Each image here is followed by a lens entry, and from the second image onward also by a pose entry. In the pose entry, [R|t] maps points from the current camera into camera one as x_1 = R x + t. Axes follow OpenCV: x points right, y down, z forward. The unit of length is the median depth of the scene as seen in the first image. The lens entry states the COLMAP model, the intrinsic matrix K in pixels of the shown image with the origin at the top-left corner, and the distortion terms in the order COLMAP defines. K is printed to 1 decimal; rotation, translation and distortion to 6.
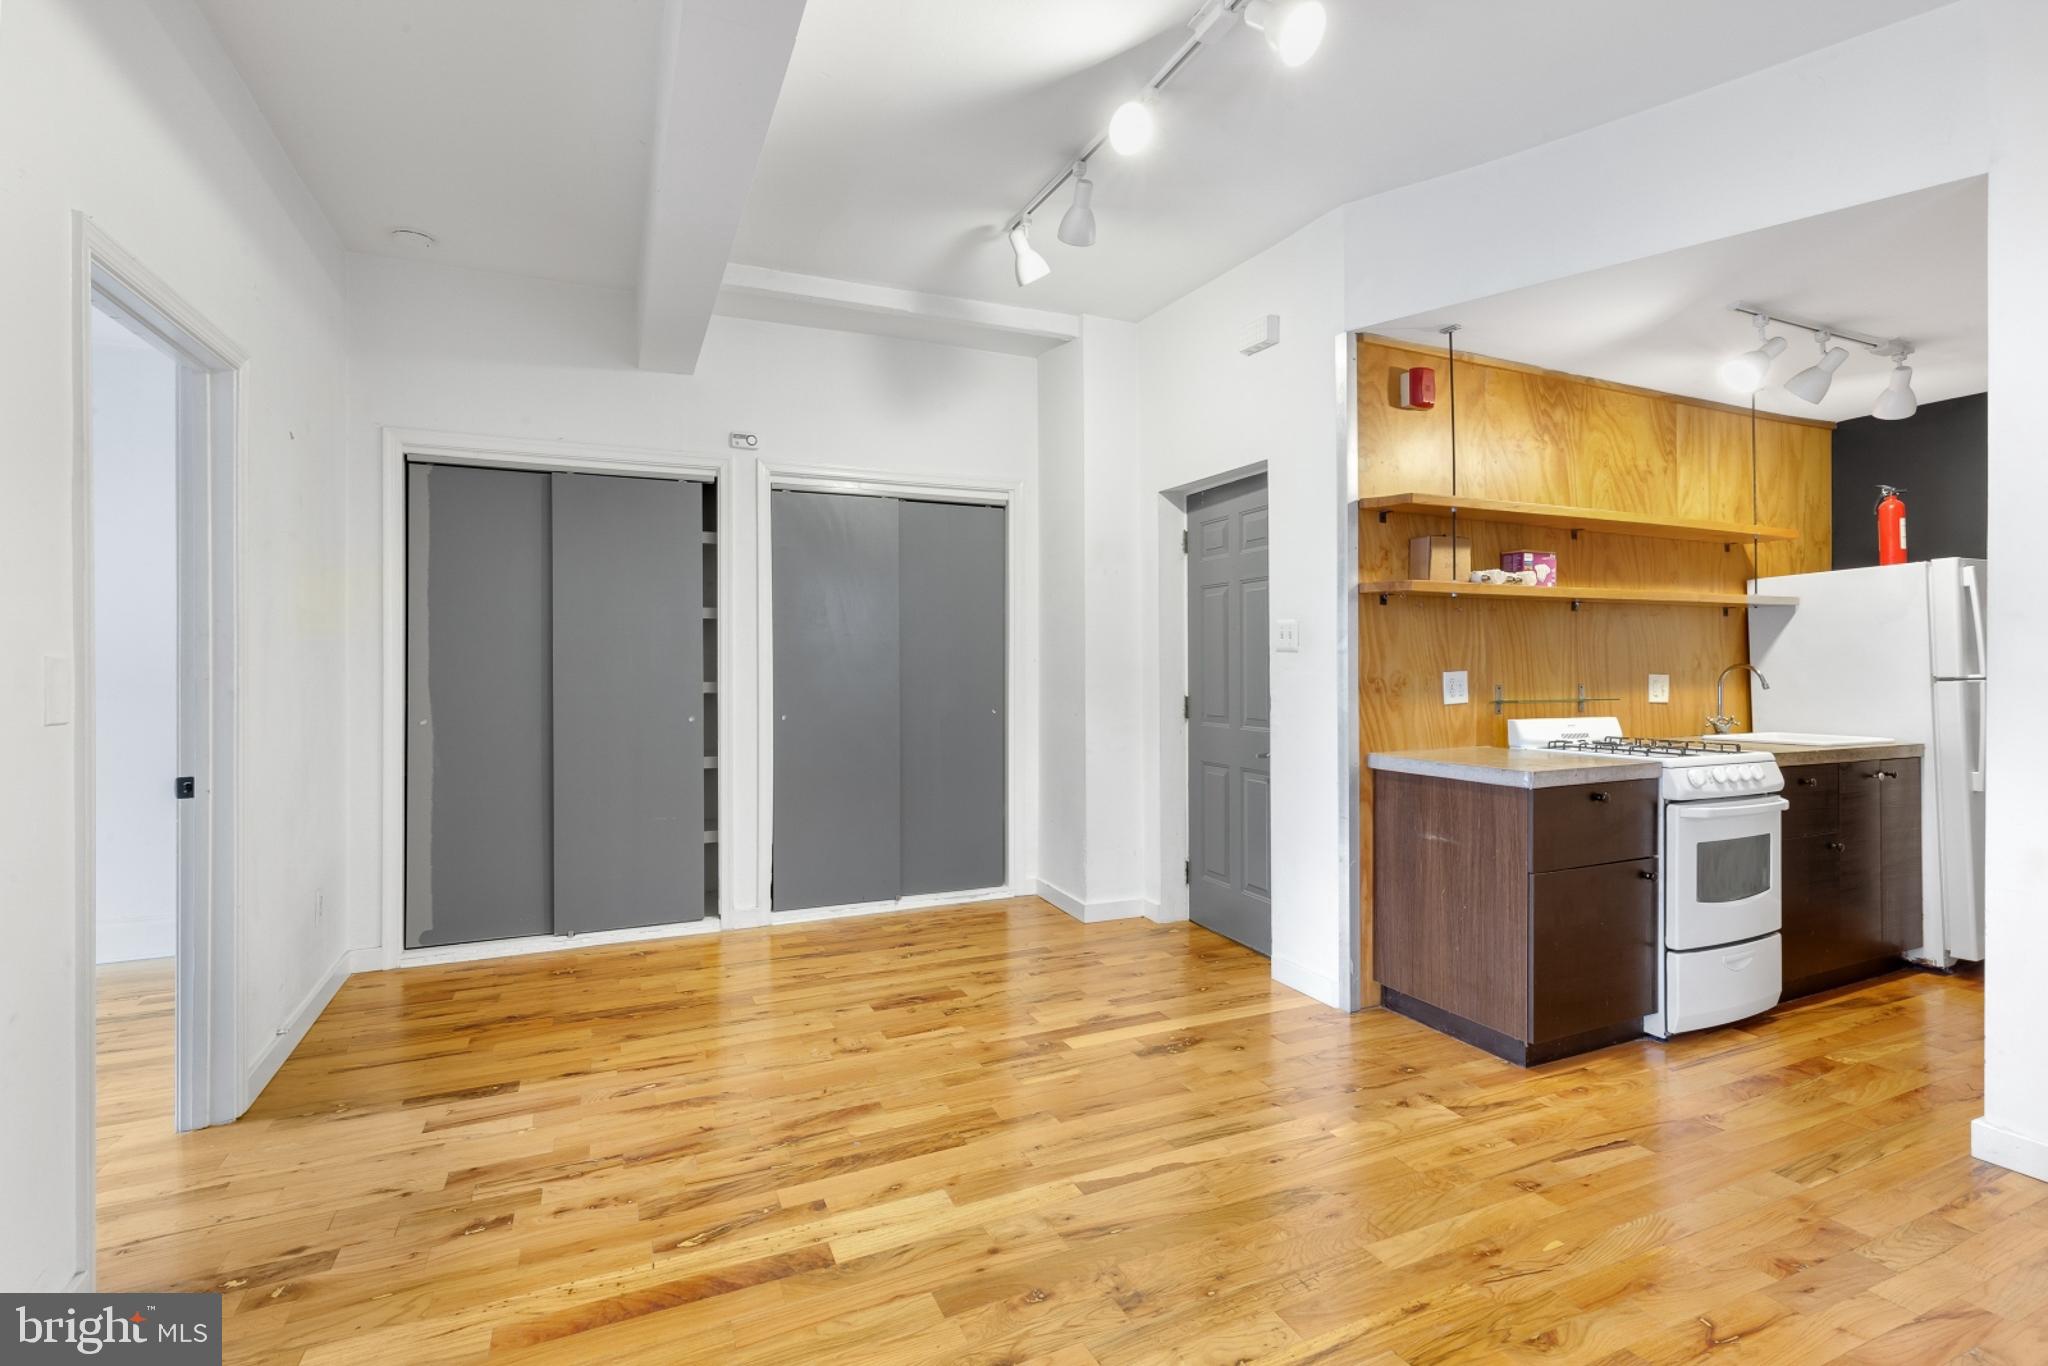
lens RADIAL K [[932.8, 0, 1006.6], [0, 932.8, 667.9], [0, 0, 1]] dist [0.008743, -0.002748]
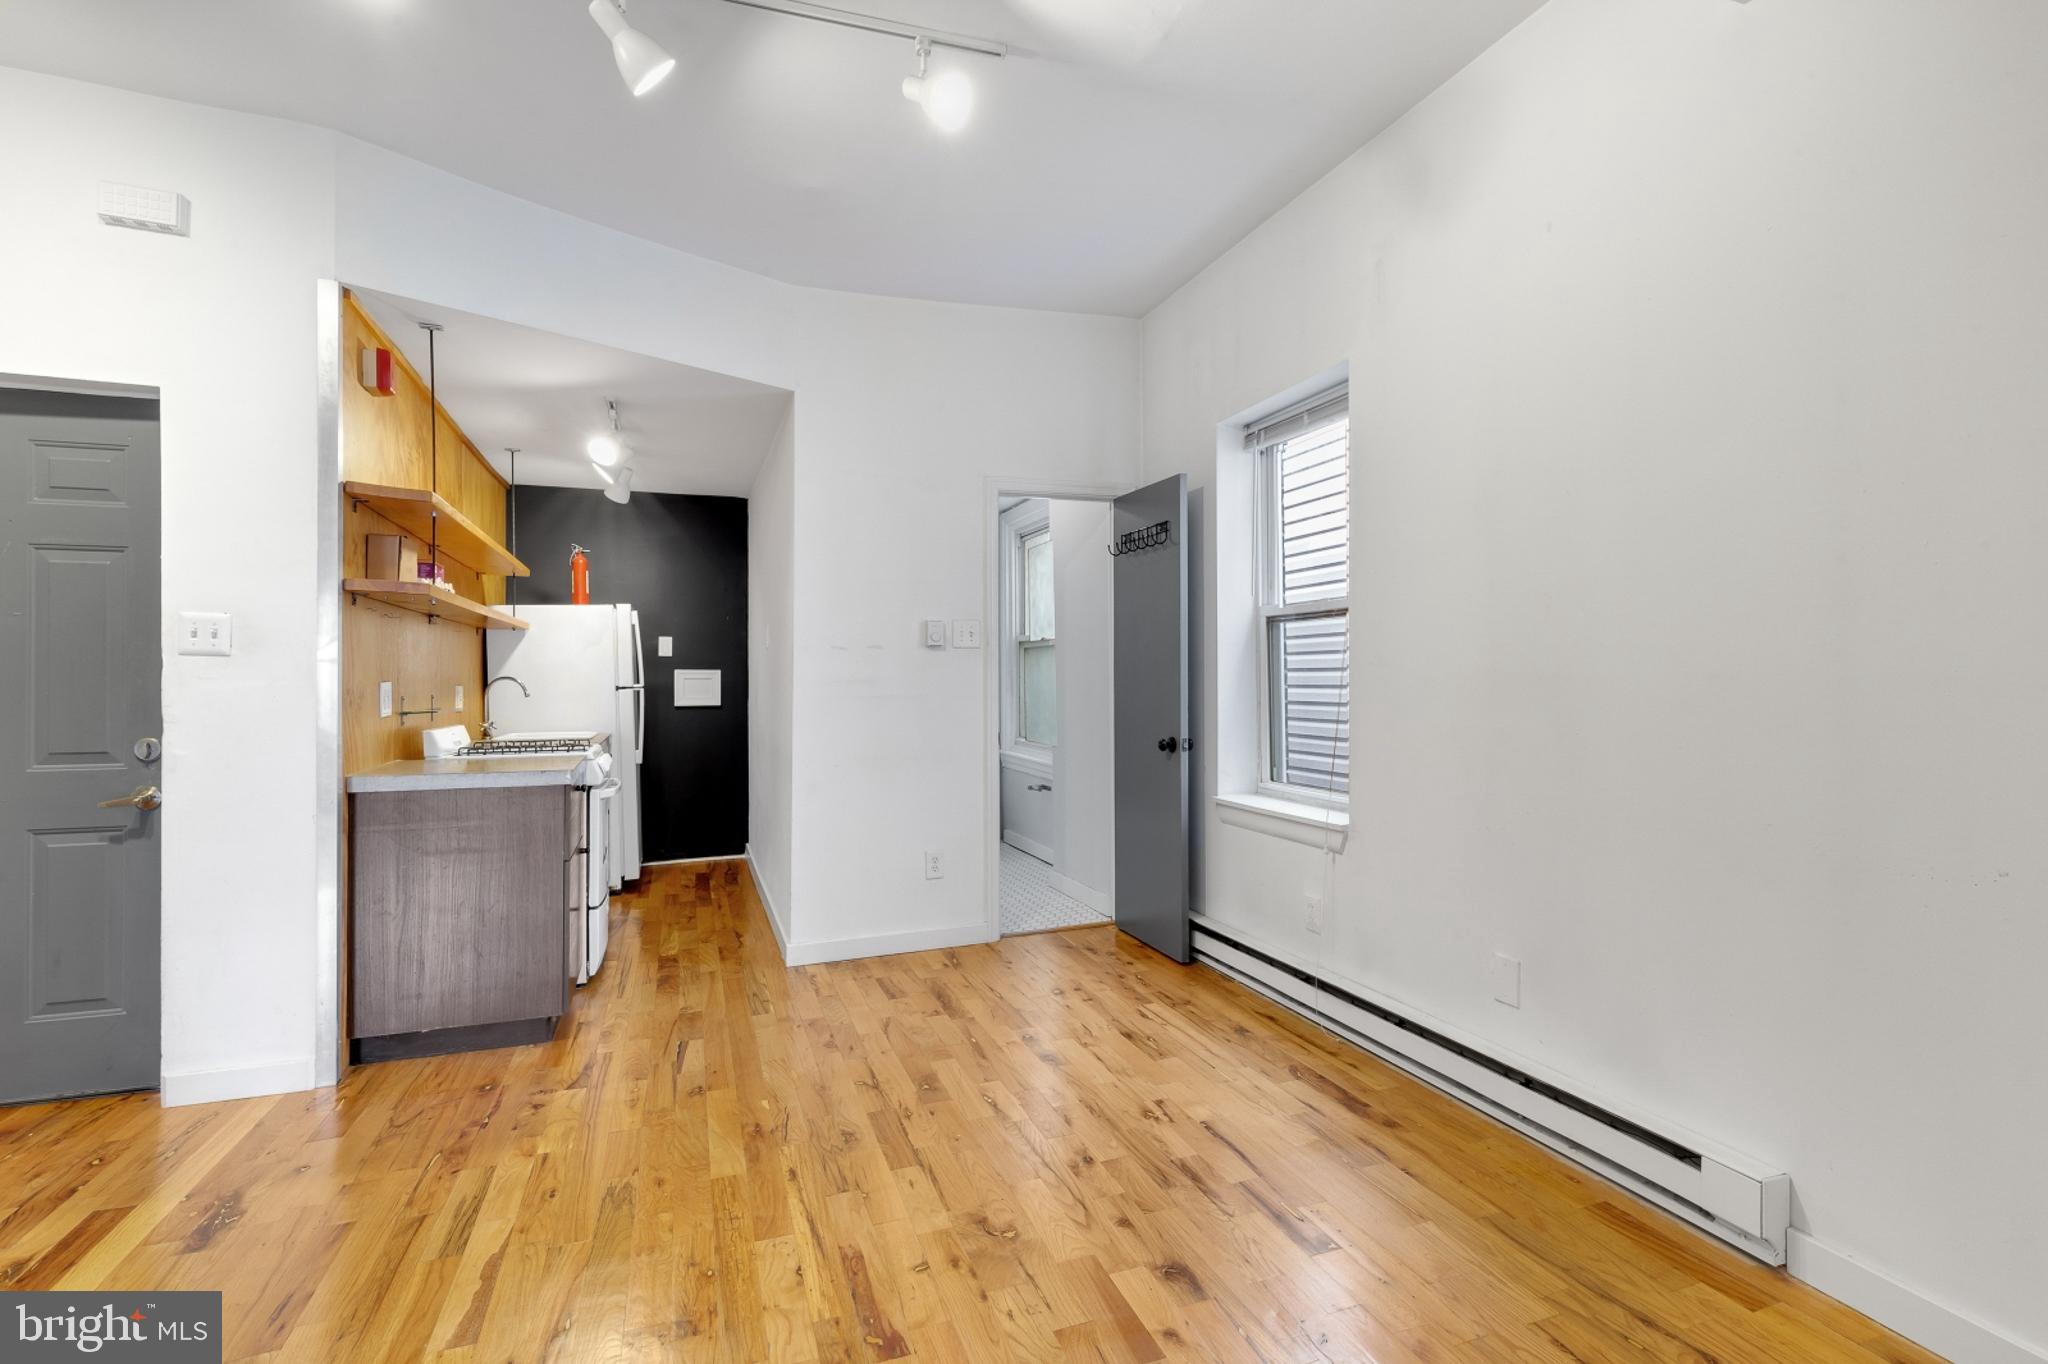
lens RADIAL K [[932.8, 0, 1028.1], [0, 932.8, 674.4], [0, 0, 1]] dist [0.008743, -0.002748]
pose [[0.067146, 0.008616, 0.997706, -0.414156], [0.002416, 0.999958, -0.008798, 0.006291], [-0.997740, 0.003001, 0.067122, 0.298497]]
